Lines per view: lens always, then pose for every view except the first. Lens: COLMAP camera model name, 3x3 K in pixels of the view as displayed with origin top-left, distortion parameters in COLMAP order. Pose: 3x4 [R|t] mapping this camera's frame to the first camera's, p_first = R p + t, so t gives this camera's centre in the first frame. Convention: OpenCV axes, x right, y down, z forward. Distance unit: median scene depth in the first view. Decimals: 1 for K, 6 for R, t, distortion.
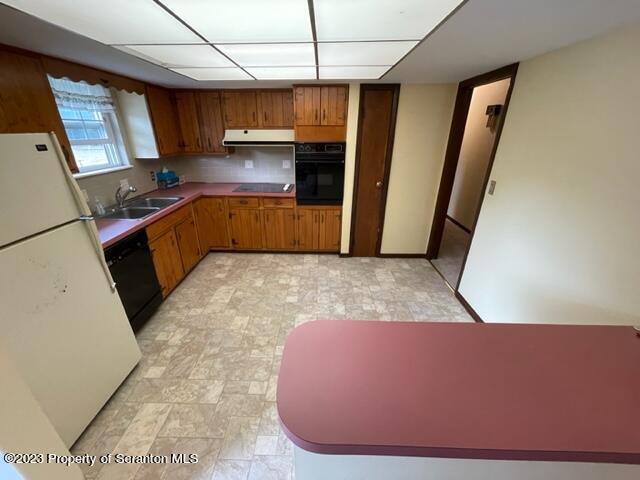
lens RADIAL K [[258.7, 0, 314.9], [0, 258.7, 244.1], [0, 0, 1]] dist [0.000158, -0.000377]
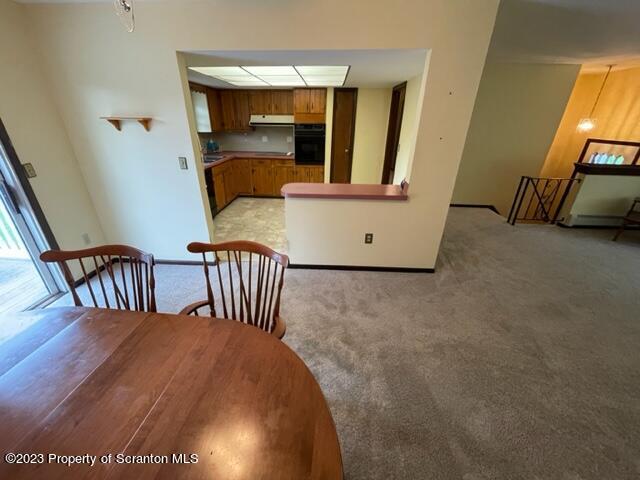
lens RADIAL K [[258.7, 0, 317.5], [0, 258.7, 245.3], [0, 0, 1]] dist [0.000158, -0.000377]
pose [[0.999686, 0.019509, -0.015736, 0.109556], [-0.018913, 0.999129, 0.037185, 0.306686], [0.016448, -0.036876, 0.999184, -0.646281]]
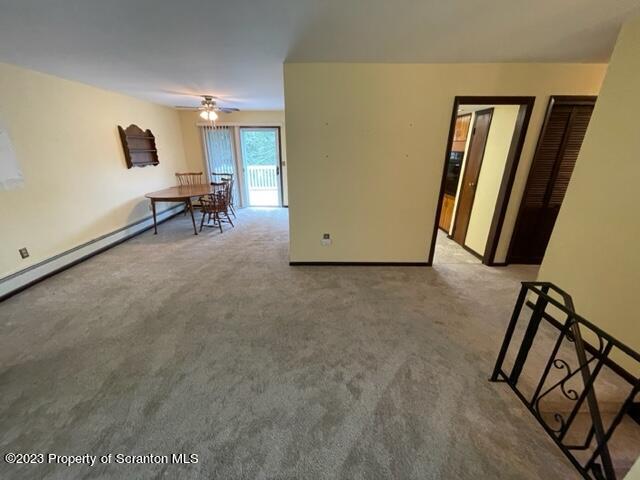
lens RADIAL K [[258.7, 0, 316.0], [0, 258.7, 241.9], [0, 0, 1]] dist [0.000158, -0.000377]
pose [[0.032622, 0.351652, -0.935562, 1.624450], [-0.412264, 0.857453, 0.307917, -0.078814], [0.910480, 0.375653, 0.172945, 0.188393]]
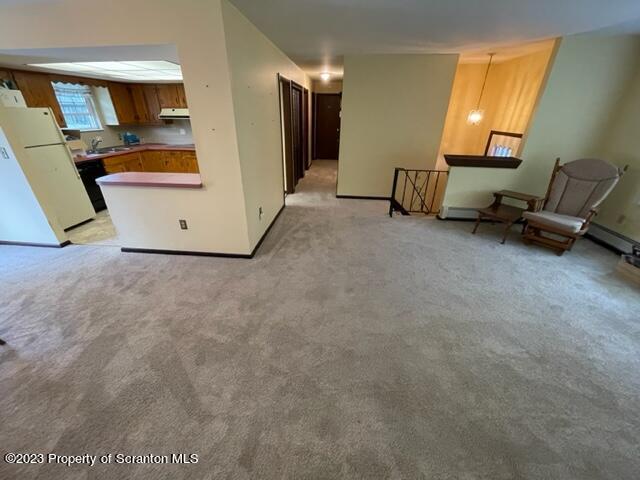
lens RADIAL K [[258.7, 0, 319.4], [0, 258.7, 246.1], [0, 0, 1]] dist [0.000158, -0.000377]
pose [[0.996942, 0.040578, -0.066786, 0.866080], [-0.036480, 0.997442, 0.061477, 0.316174], [0.069110, -0.058853, 0.995872, -0.668653]]
